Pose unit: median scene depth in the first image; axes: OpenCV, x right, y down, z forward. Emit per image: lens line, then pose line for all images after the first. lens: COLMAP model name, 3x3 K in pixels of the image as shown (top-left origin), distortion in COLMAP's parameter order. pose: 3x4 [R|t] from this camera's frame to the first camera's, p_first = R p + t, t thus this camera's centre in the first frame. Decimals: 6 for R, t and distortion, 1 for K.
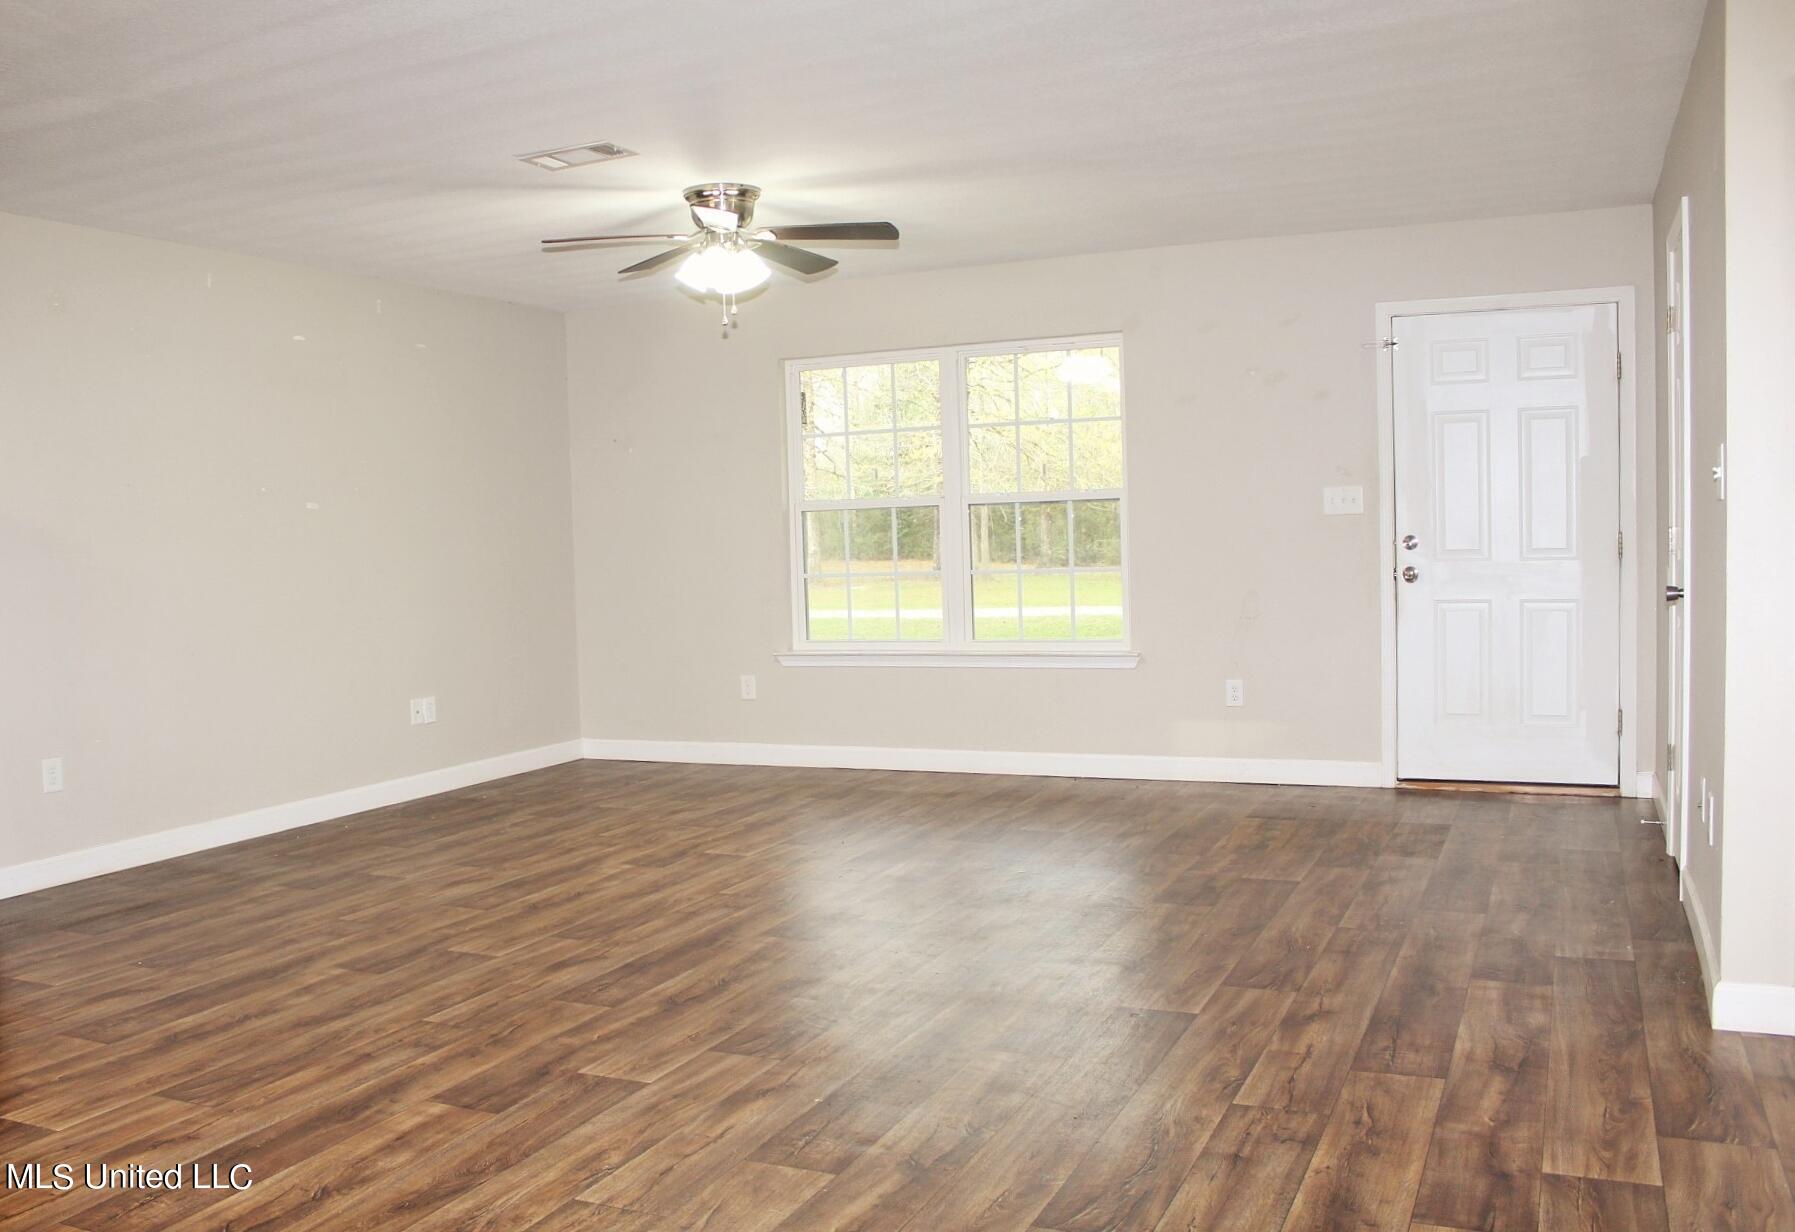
lens RADIAL K [[1571.7, 0, 849.4], [0, 1571.7, 625.7], [0, 0, 1]] dist [-0.152260, 0.119980]
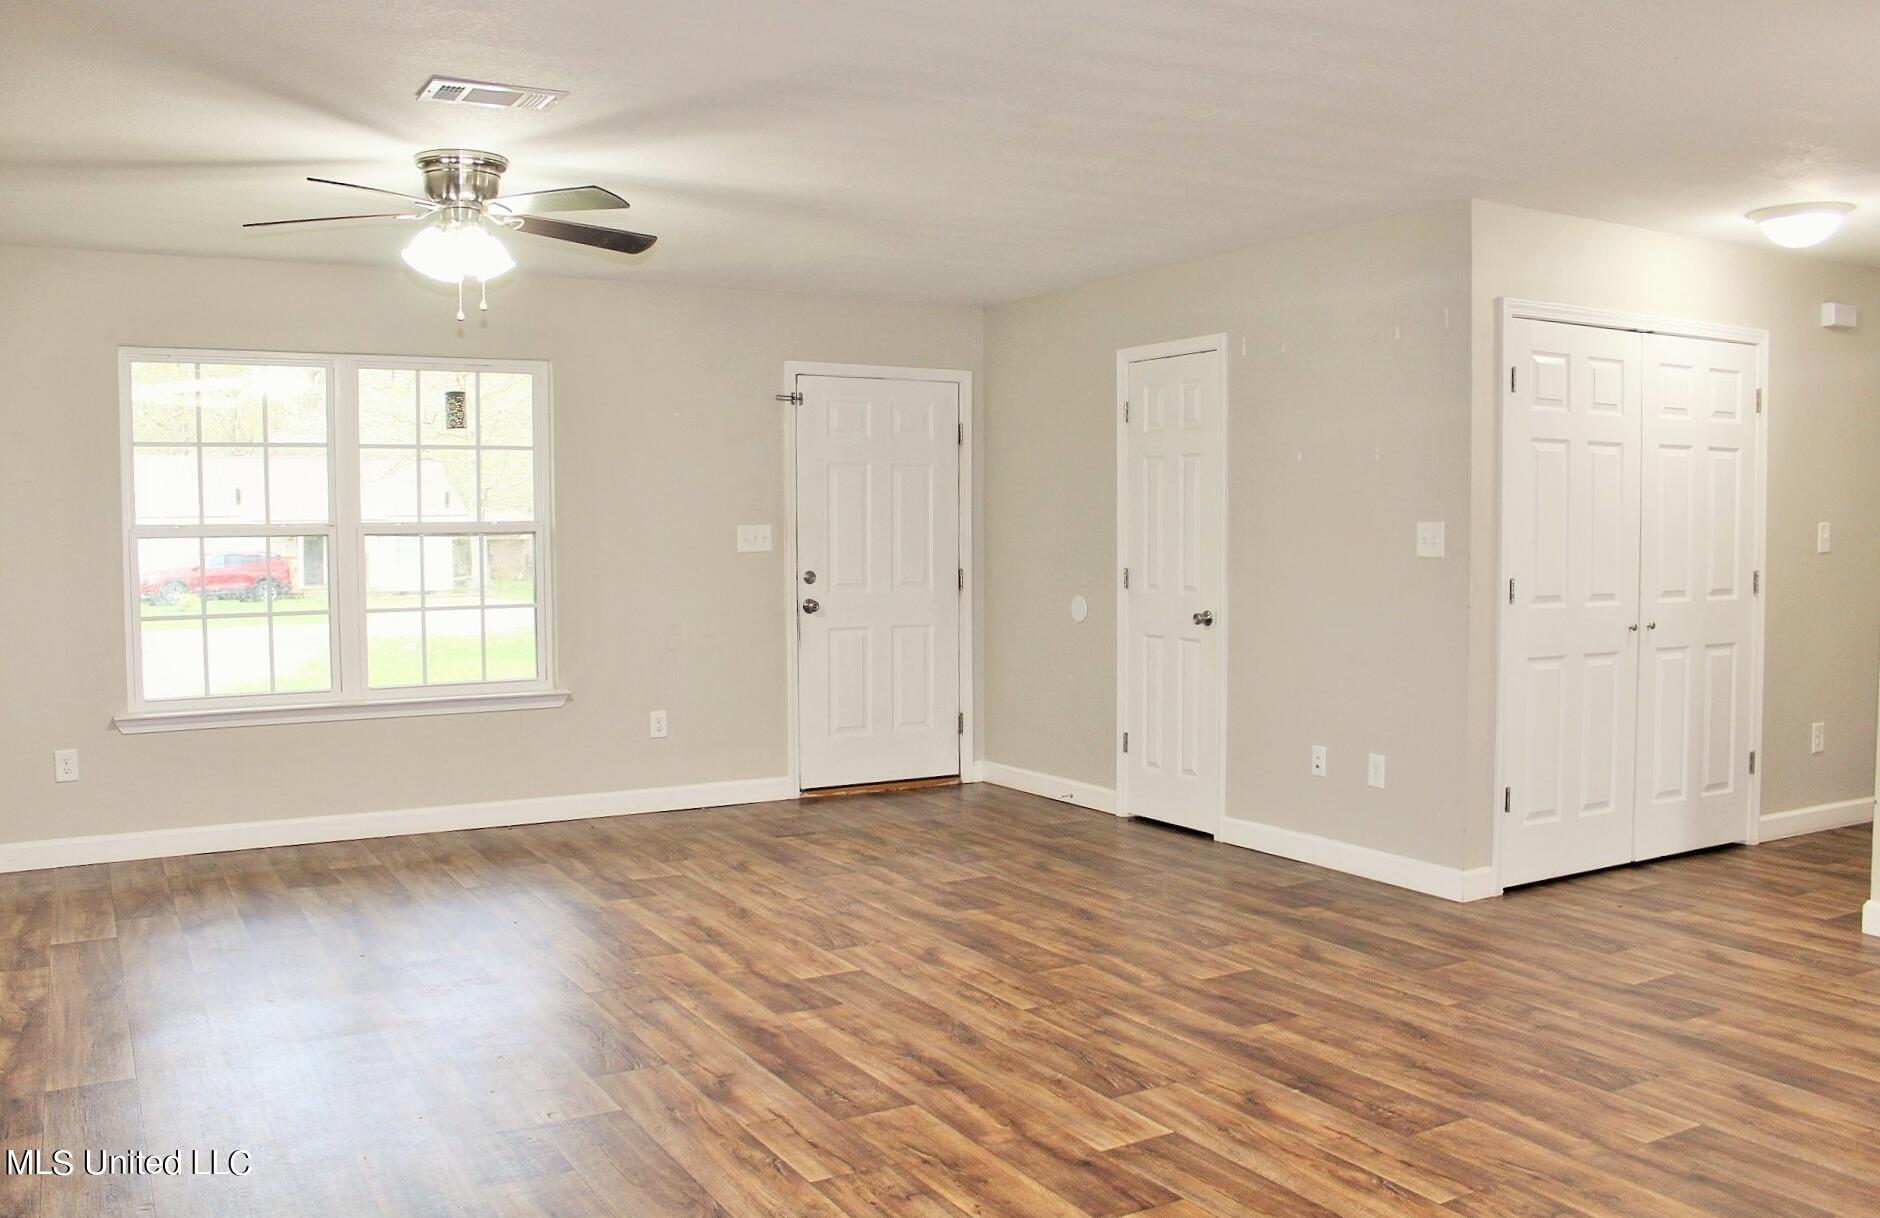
lens RADIAL K [[1569.0, 0, 940.0], [0, 1569.0, 609.0], [0, 0, 1]] dist [-0.009065, -0.275062]
pose [[0.568079, -0.016208, 0.822814, -0.644984], [0.037569, 0.999274, -0.006254, -0.025244], [-0.822116, 0.034465, 0.568276, 0.337953]]
